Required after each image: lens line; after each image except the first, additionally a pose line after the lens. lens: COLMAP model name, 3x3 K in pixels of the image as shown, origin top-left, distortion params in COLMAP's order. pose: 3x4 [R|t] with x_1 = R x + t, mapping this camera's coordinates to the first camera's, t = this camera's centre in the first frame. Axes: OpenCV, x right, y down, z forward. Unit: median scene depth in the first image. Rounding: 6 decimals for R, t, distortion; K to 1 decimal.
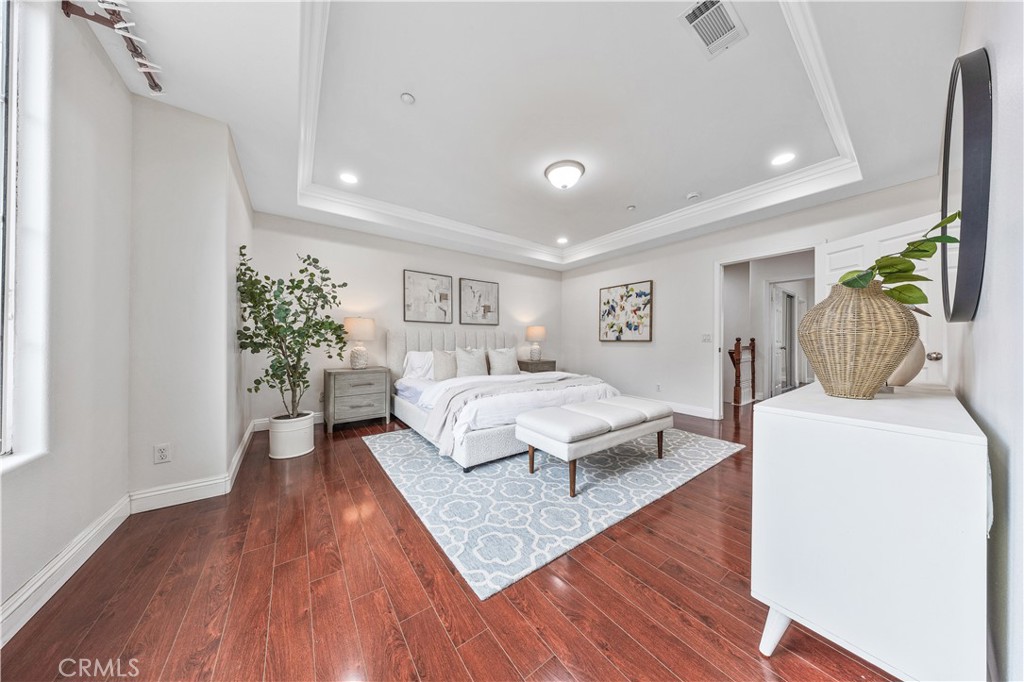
lens RADIAL K [[299.2, 0, 511.7], [0, 299.2, 341.5], [0, 0, 1]] dist [-0.001564, -0.000206]
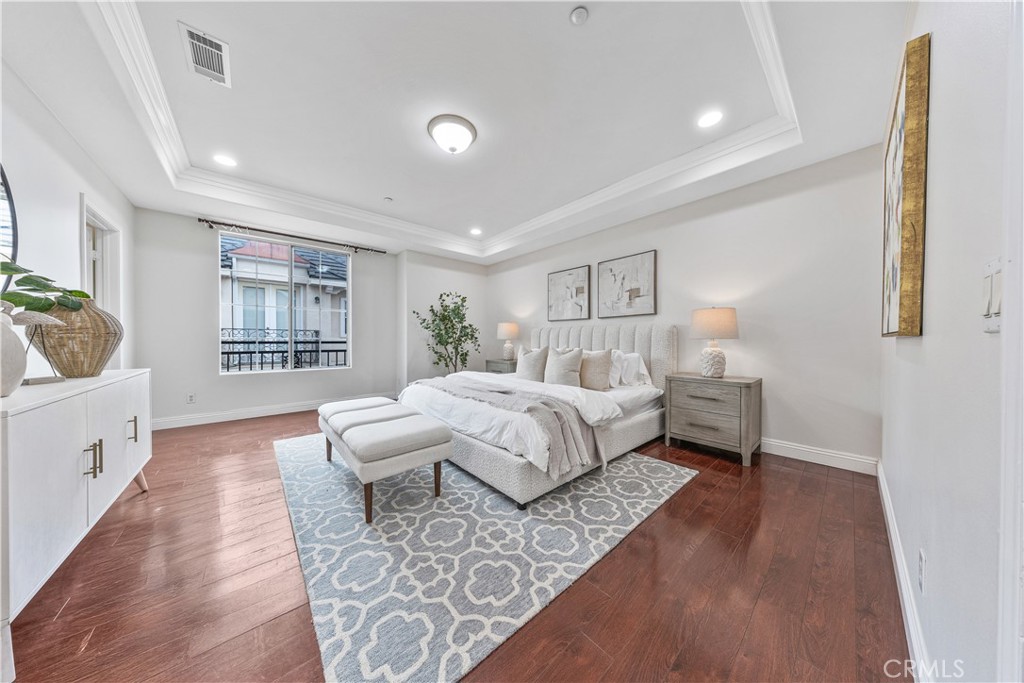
lens RADIAL K [[299.2, 0, 511.2], [0, 299.2, 344.8], [0, 0, 1]] dist [-0.001564, -0.000206]
pose [[0.083880, 0.010757, -0.996418, 0.658739], [0.006631, 0.999914, 0.011353, 0.003561], [0.996454, -0.007559, 0.083801, 0.714202]]
